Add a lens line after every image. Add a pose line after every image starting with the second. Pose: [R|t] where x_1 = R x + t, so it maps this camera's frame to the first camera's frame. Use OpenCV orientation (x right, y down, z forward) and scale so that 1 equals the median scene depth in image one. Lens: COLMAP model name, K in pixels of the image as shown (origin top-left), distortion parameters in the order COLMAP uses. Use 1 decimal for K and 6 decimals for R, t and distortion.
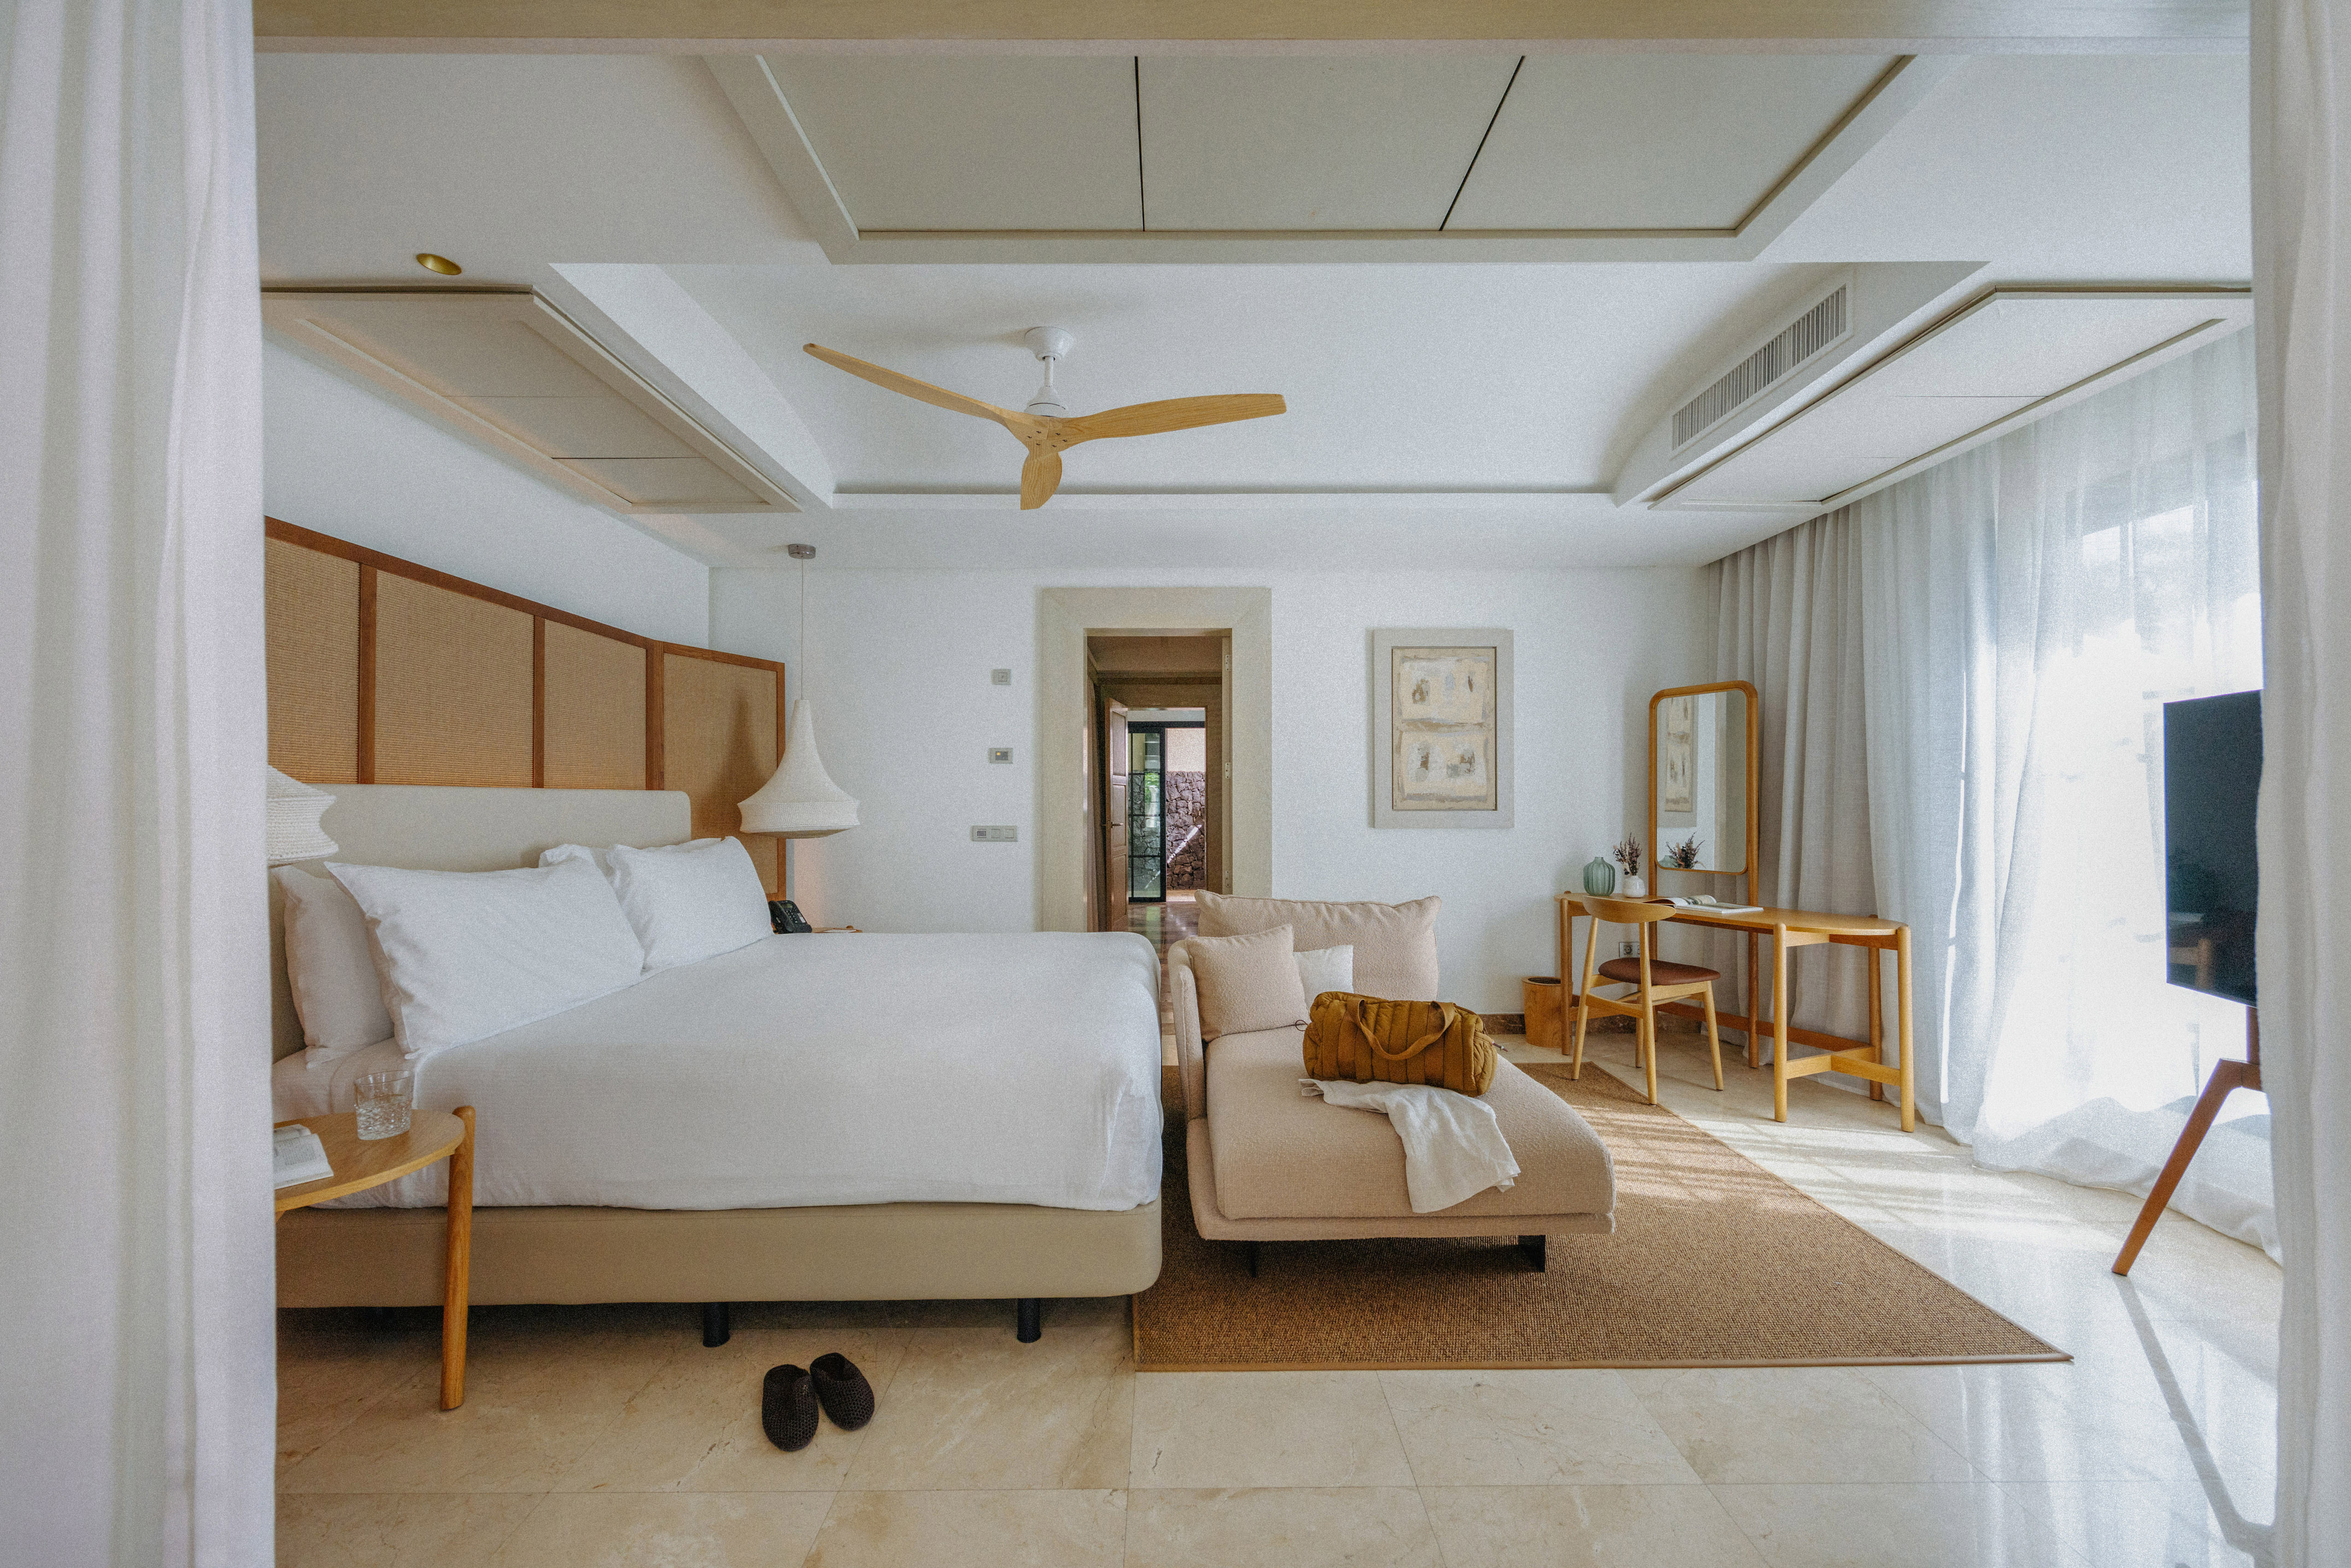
lens RADIAL K [[941.5, 0, 1175.5], [0, 941.5, 784.0], [0, 0, 1]] dist [0.000902, -0.000093]
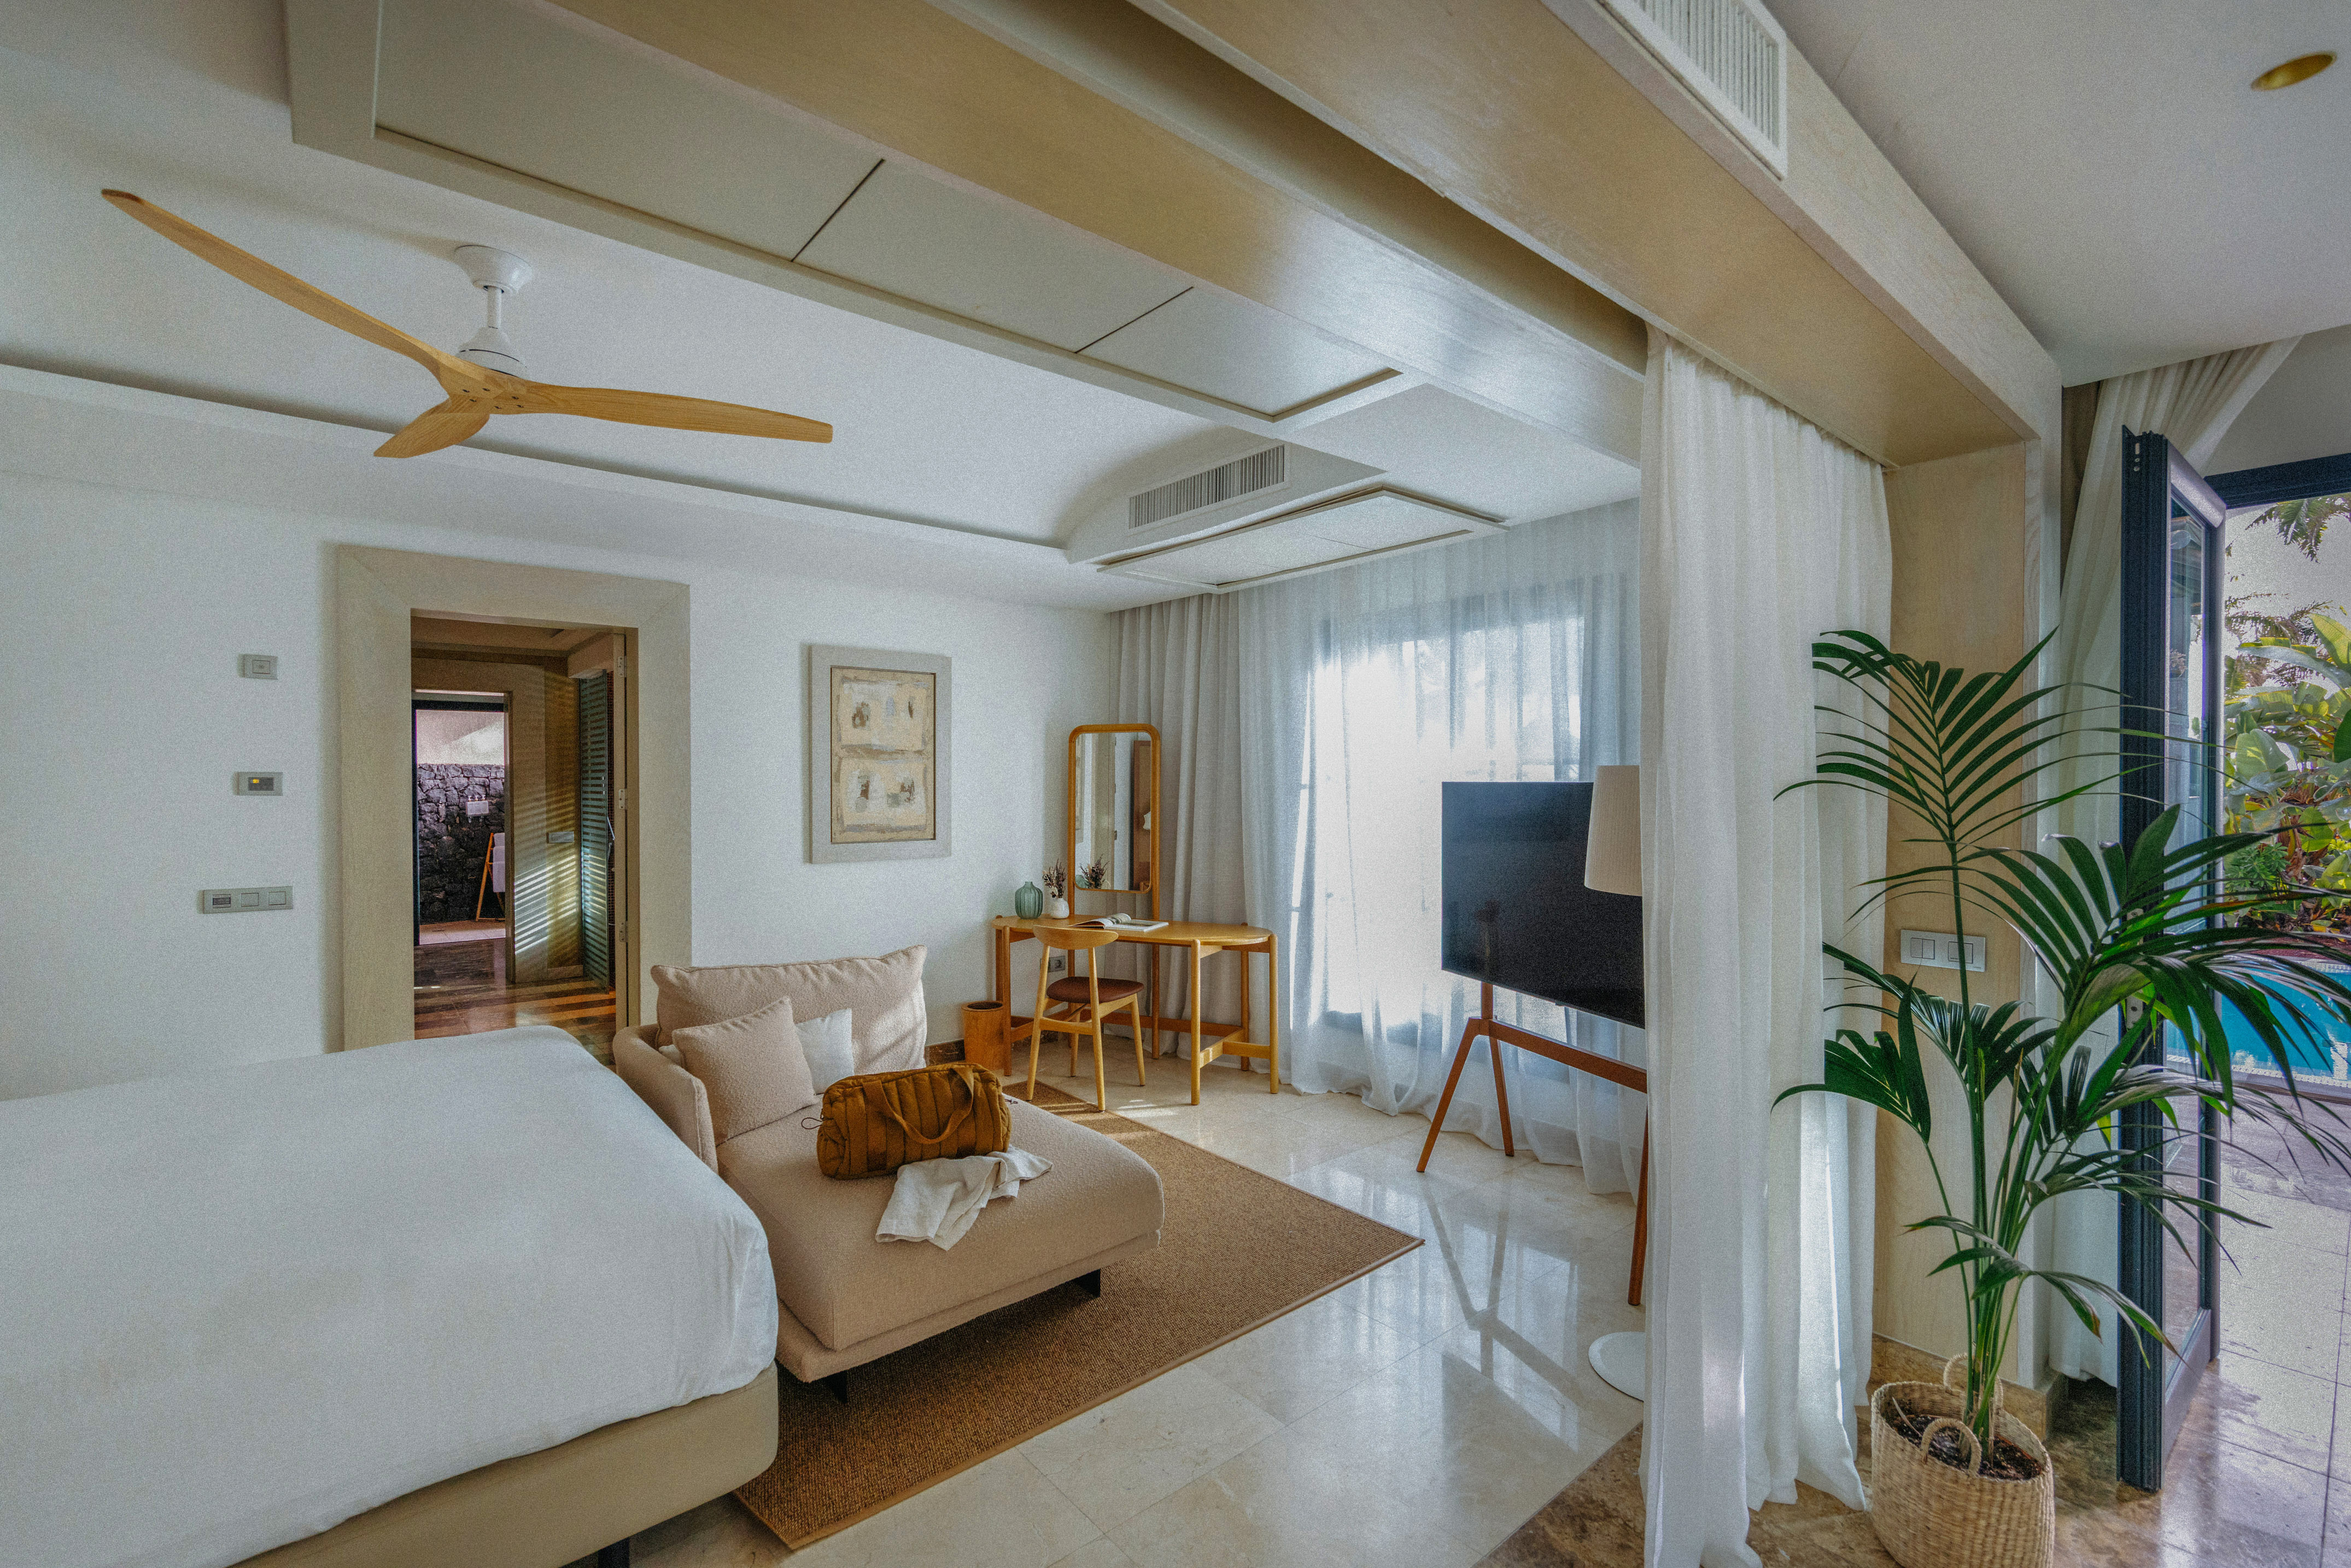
lens RADIAL K [[1018.2, 0, 1175.5], [0, 1018.2, 784.0], [0, 0, 1]] dist [0.002113, 0.000253]
pose [[0.768233, 0.000272, 0.640171, -0.163856], [-0.013828, 0.999774, 0.016170, -0.055844], [-0.640021, -0.021275, 0.768062, 0.018765]]
